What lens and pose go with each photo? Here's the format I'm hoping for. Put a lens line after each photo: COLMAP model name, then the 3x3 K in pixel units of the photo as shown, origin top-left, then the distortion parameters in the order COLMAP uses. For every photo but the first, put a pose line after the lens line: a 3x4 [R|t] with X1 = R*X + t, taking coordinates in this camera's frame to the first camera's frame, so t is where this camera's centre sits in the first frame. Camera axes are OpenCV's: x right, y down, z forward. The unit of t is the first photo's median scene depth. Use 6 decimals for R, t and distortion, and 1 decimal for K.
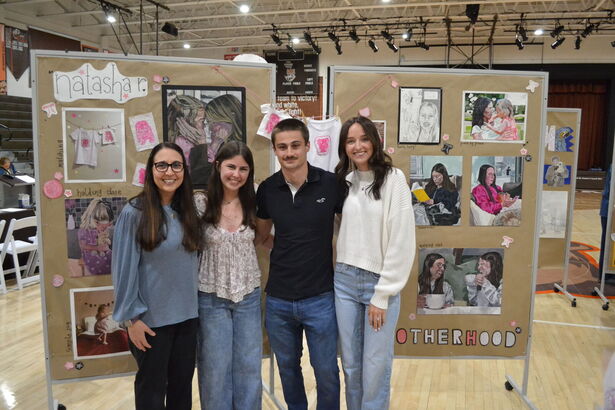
lens RADIAL K [[525.8, 0, 307.5], [0, 525.8, 205.0], [0, 0, 1]] dist [-0.067613, -0.000308]
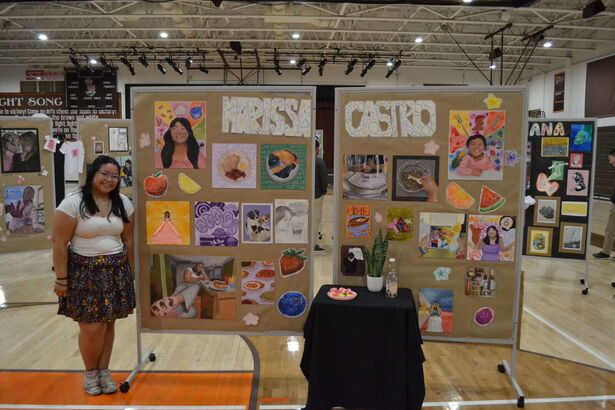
lens RADIAL K [[525.8, 0, 307.5], [0, 525.8, 205.0], [0, 0, 1]] dist [-0.067613, -0.000308]
pose [[0.943356, -0.046653, 0.328485, 0.227392], [0.050702, 0.998707, -0.003768, 0.171124], [-0.327884, 0.020209, 0.944502, -1.438722]]
